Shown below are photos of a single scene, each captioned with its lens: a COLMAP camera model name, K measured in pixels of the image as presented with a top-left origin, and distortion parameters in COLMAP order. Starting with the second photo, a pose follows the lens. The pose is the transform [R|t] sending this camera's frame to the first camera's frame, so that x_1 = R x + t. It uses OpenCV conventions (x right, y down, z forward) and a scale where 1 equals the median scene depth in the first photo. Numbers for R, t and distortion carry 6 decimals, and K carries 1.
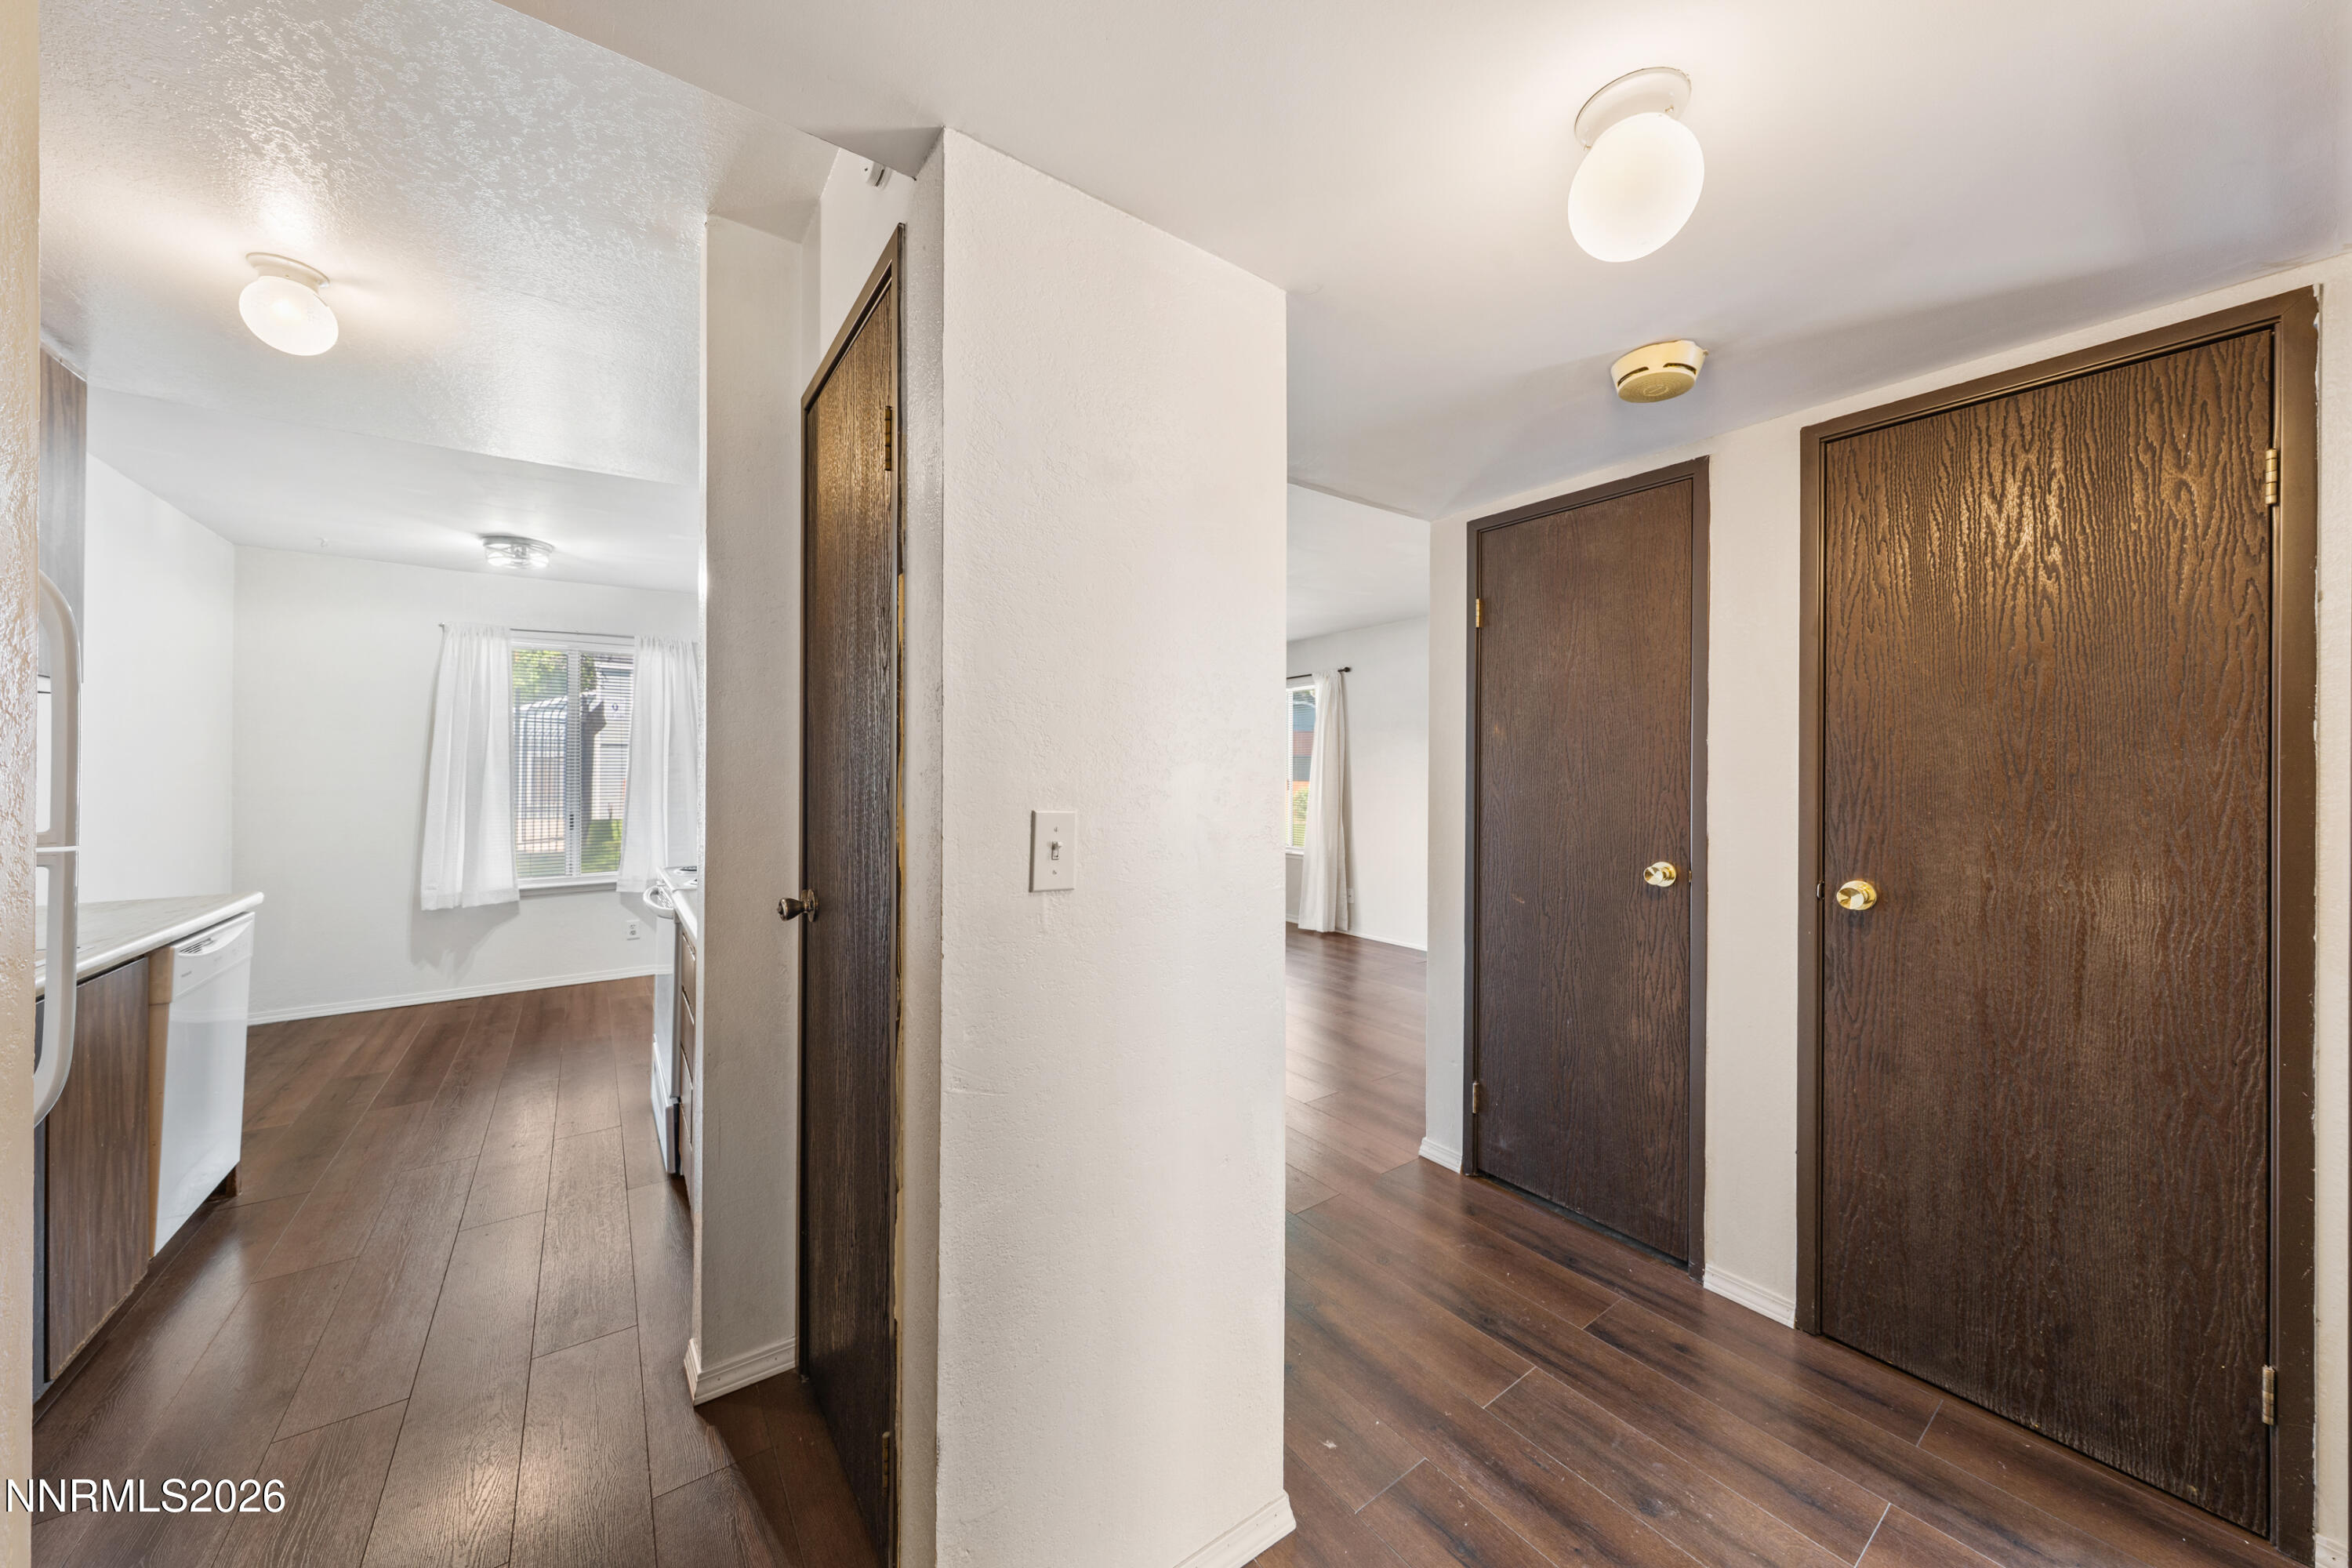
lens RADIAL K [[811.7, 0, 1170.5], [0, 811.7, 765.7], [0, 0, 1]] dist [0.000597, -0.000090]
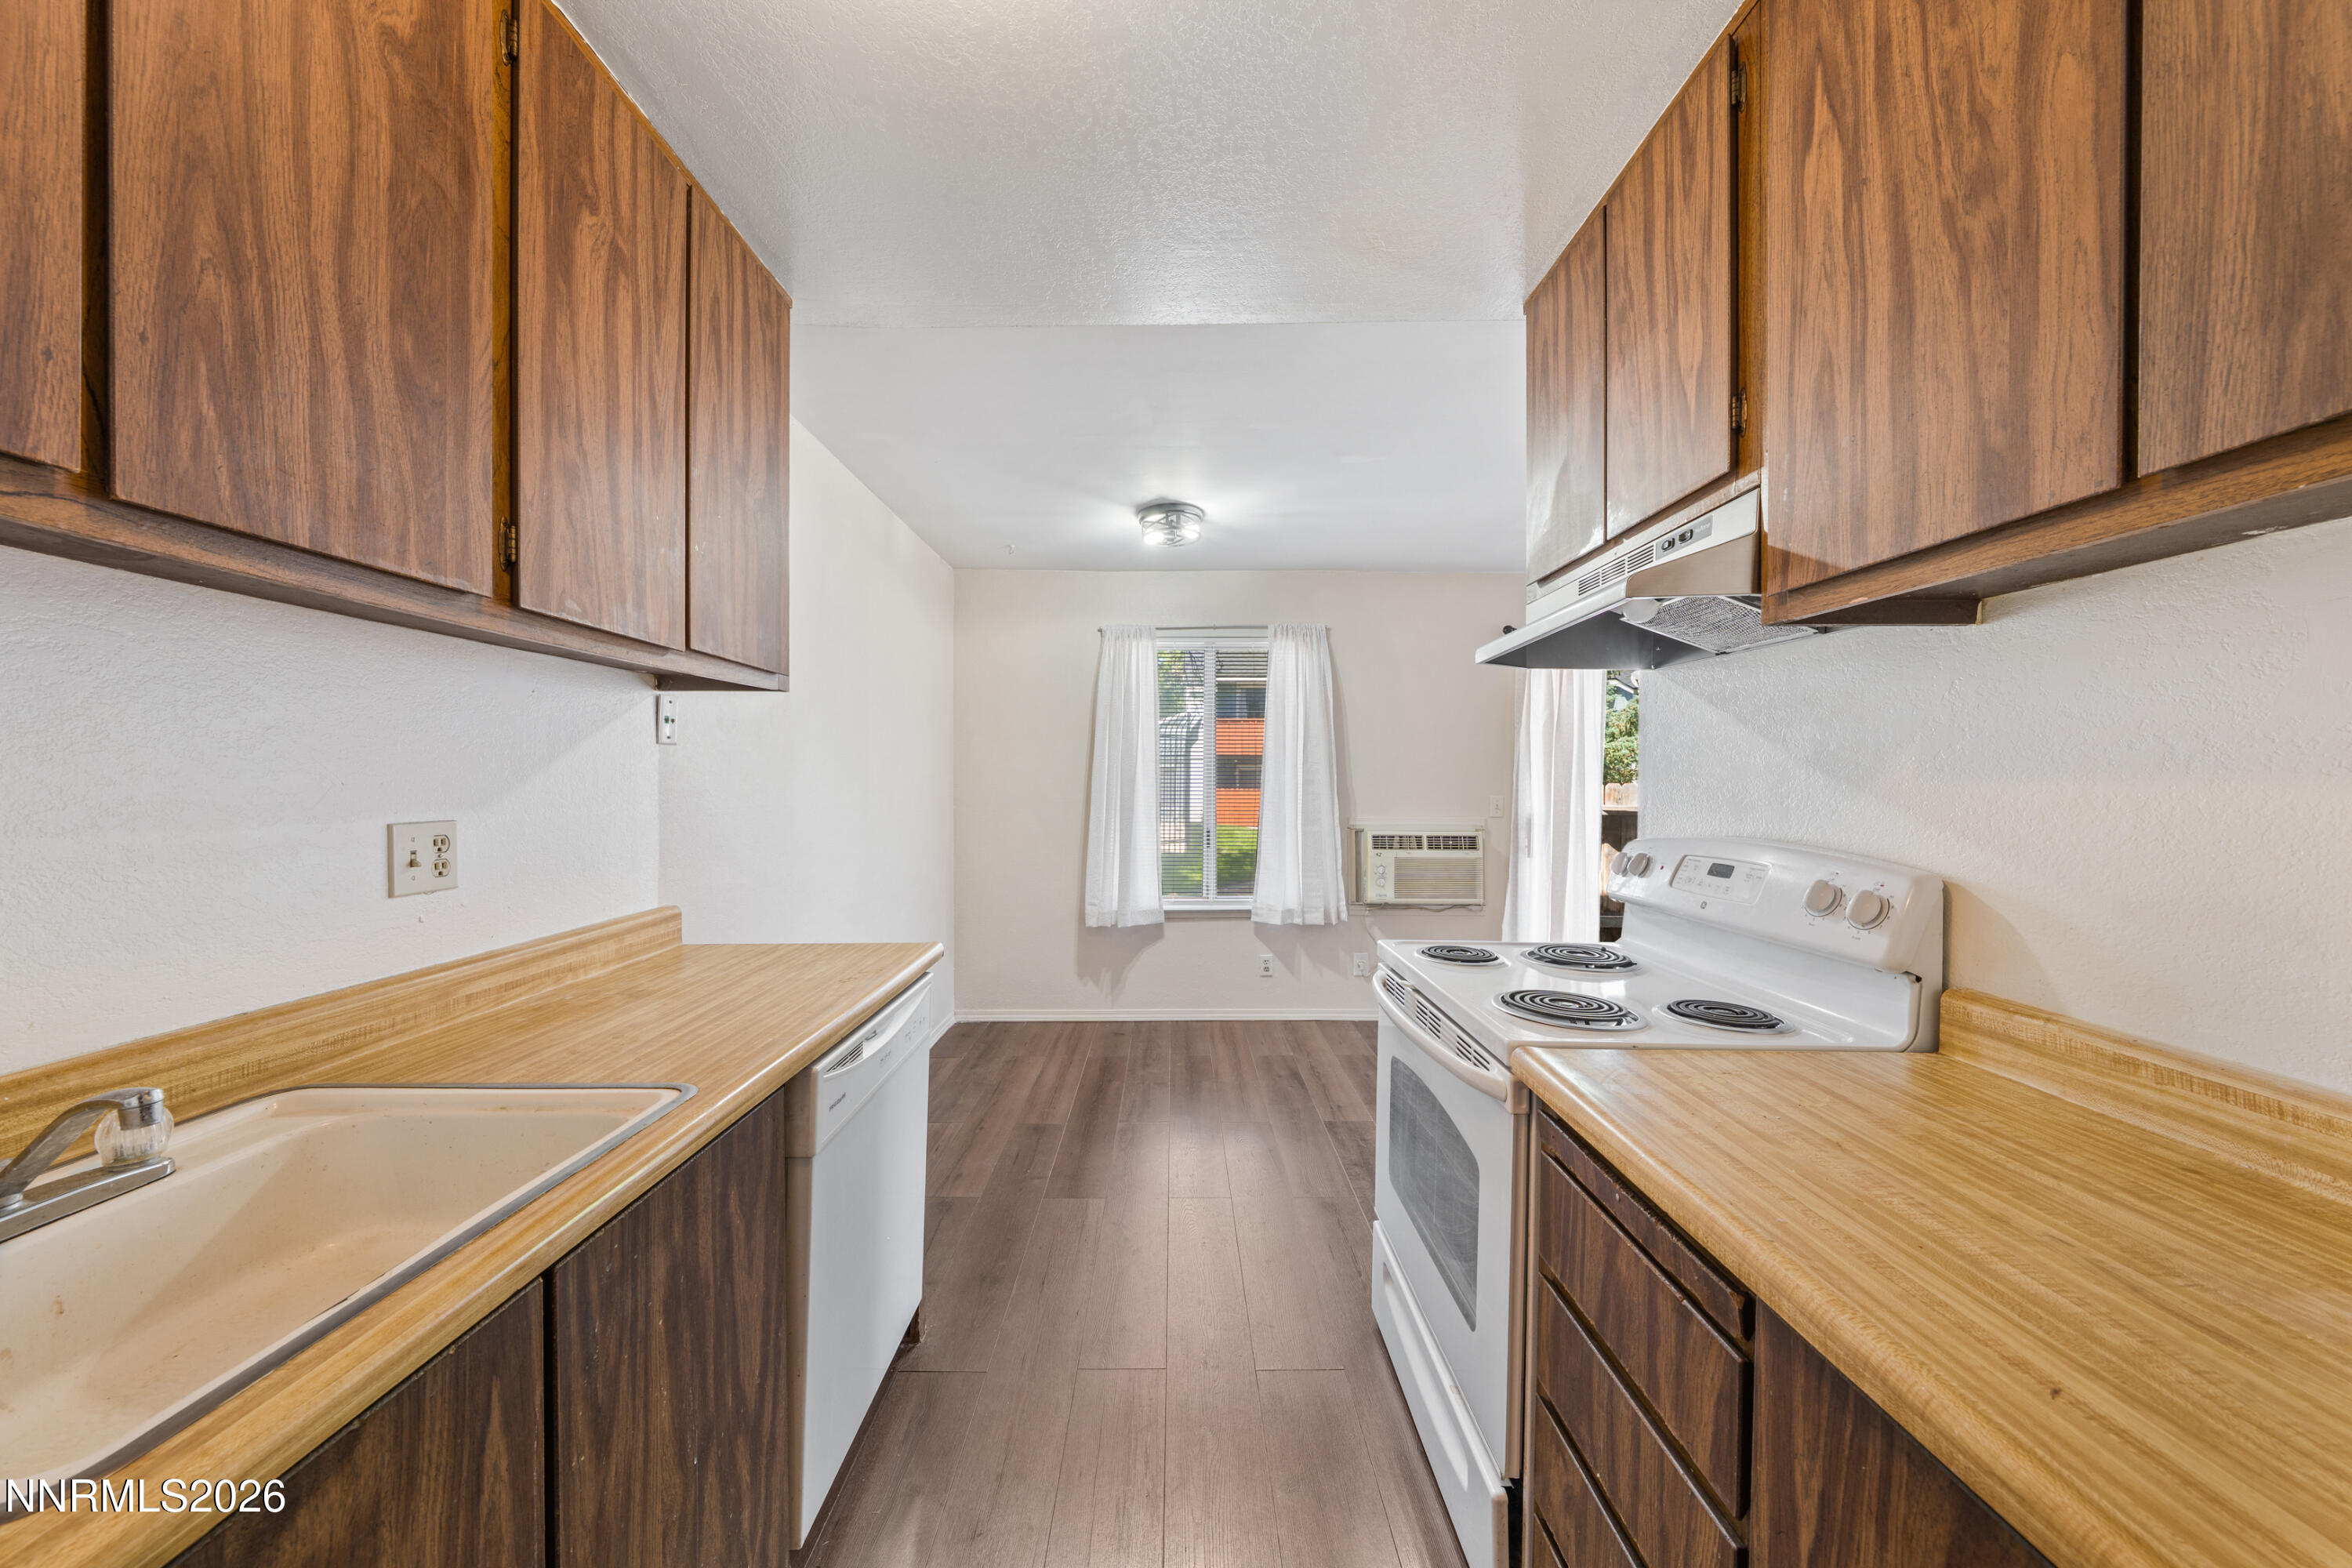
lens RADIAL K [[787.3, 0, 1180.4], [0, 787.3, 781.0], [0, 0, 1]] dist [-0.000077, 0.000028]
pose [[0.818030, 0.002170, -0.575172, -0.630239], [0.002313, 0.999972, 0.007062, -0.002137], [0.575171, -0.007107, 0.818002, 0.647897]]
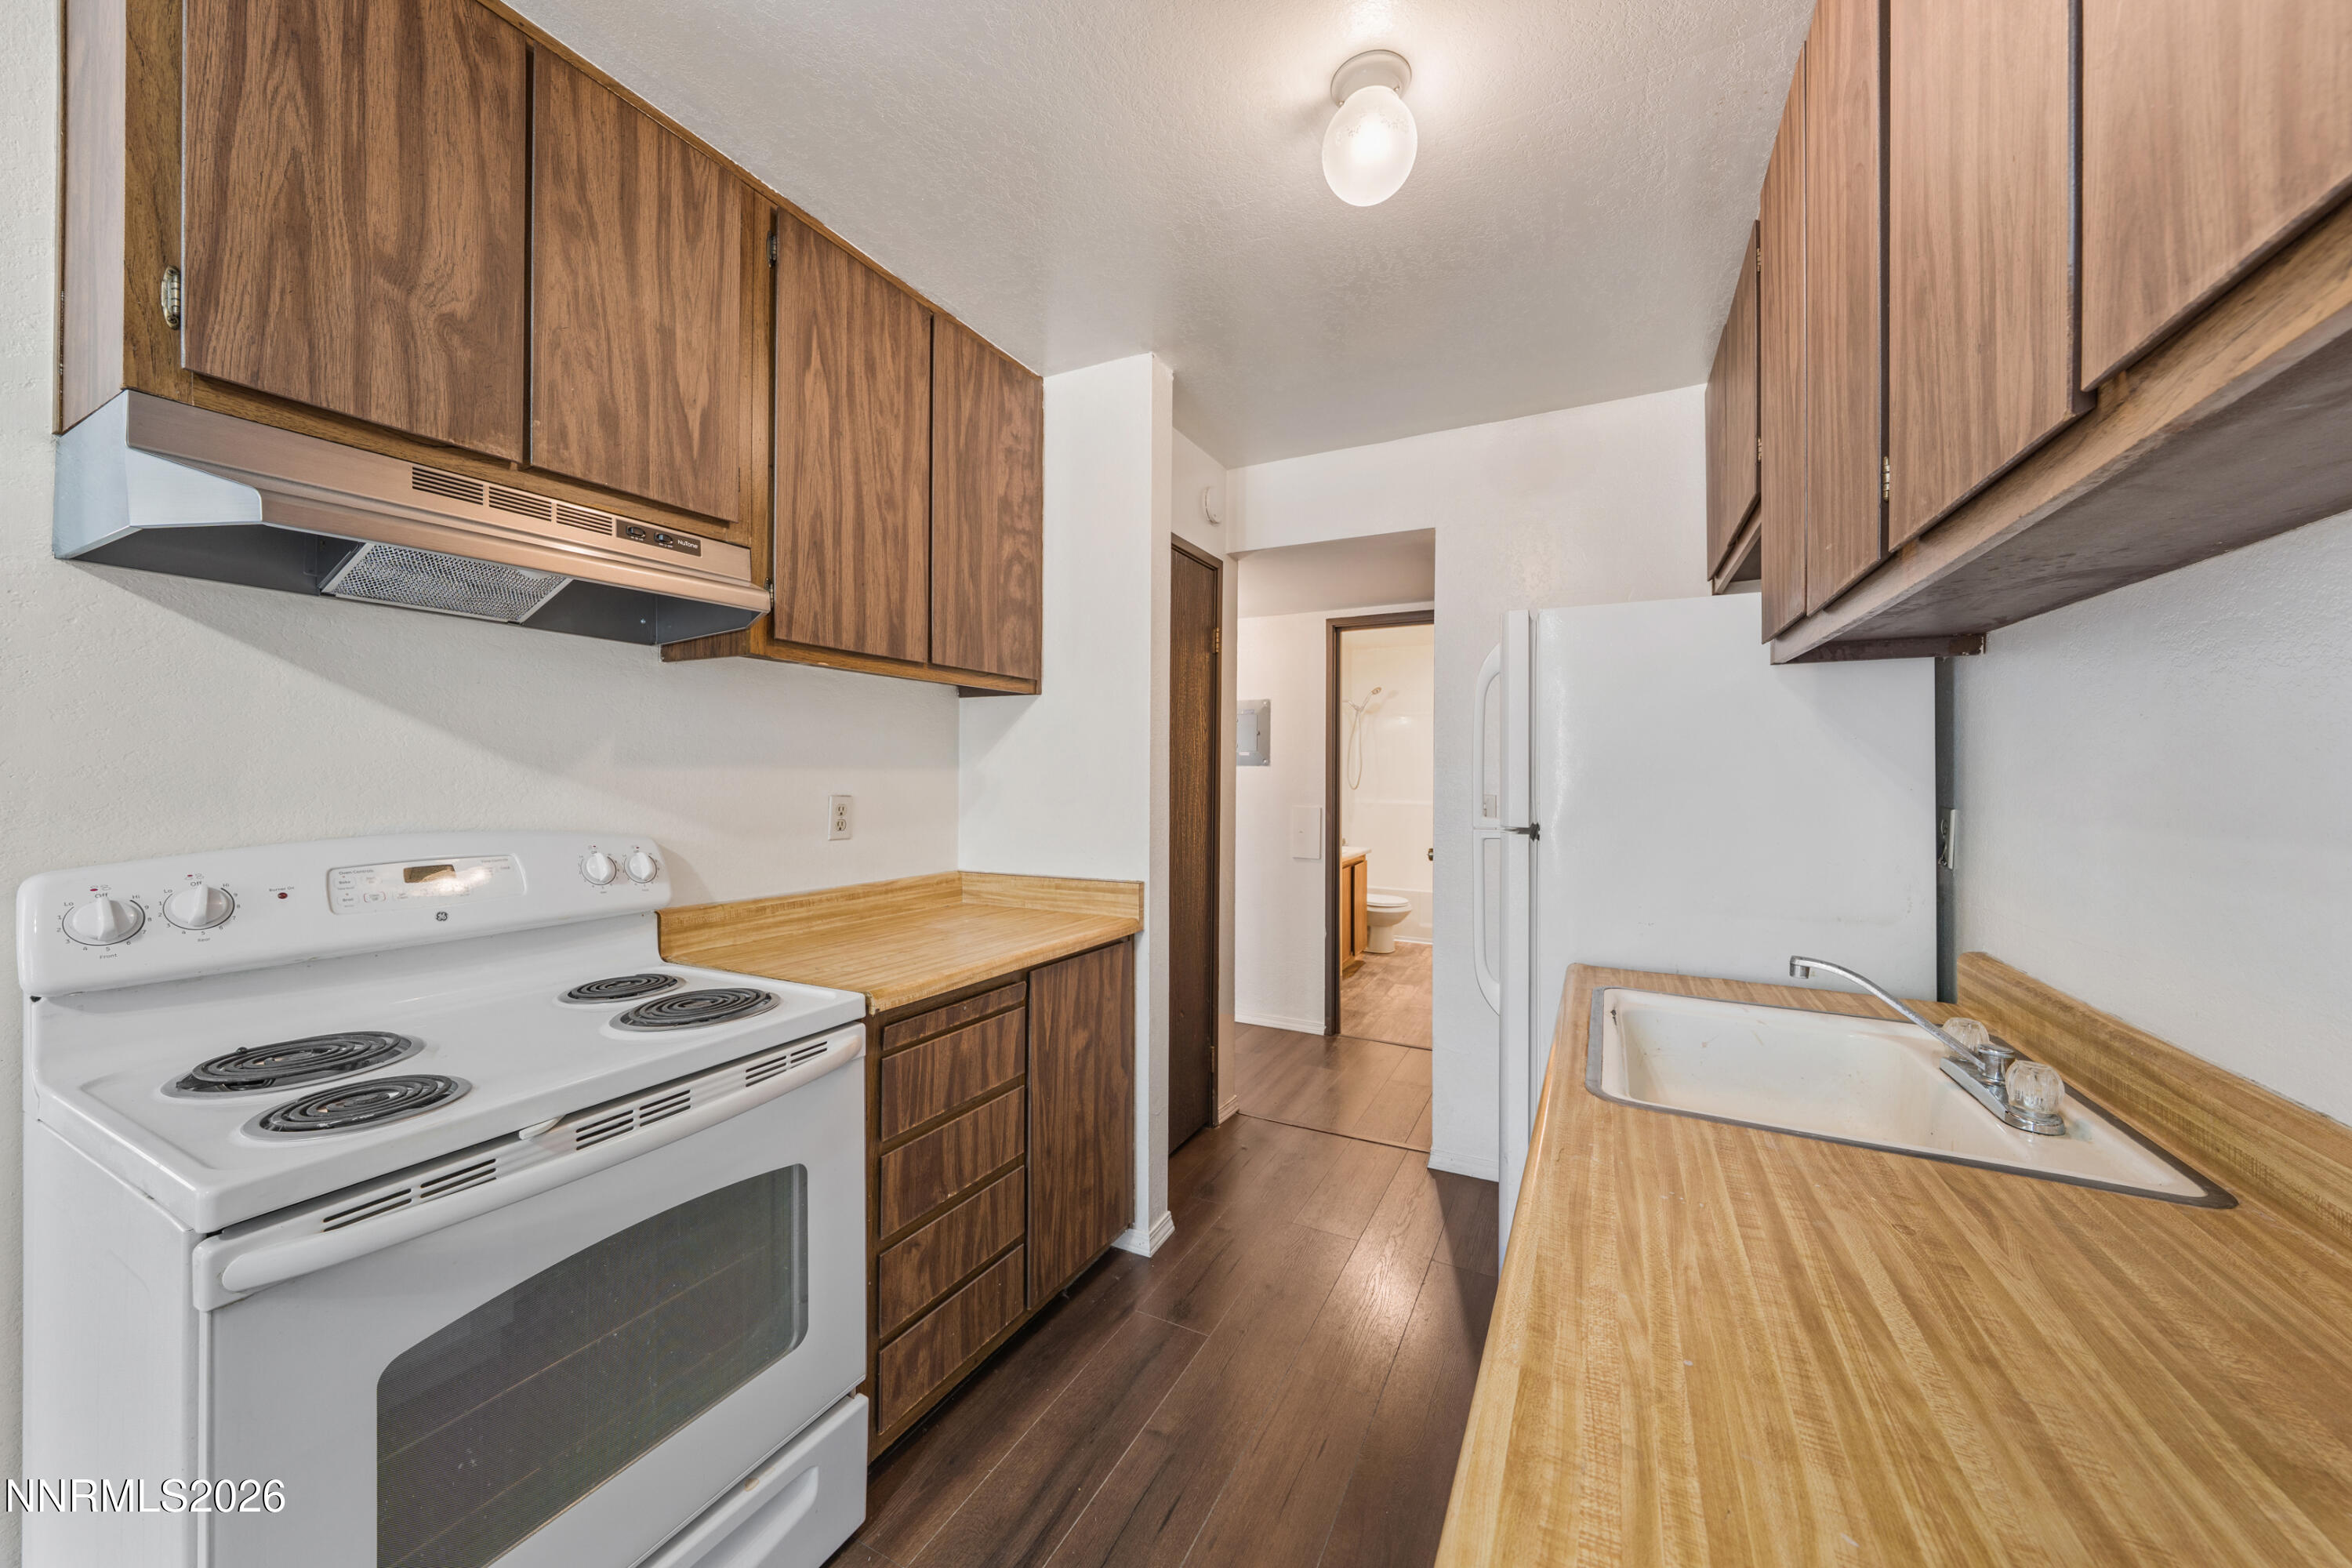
lens RADIAL K [[832.5, 0, 1173.3], [0, 832.5, 771.3], [0, 0, 1]] dist [-0.000012, -0.000003]
pose [[-0.454135, -0.002234, 0.890930, -1.480062], [-0.012796, 0.999910, -0.004015, 0.003471], [-0.890841, -0.013224, -0.454122, 1.320399]]
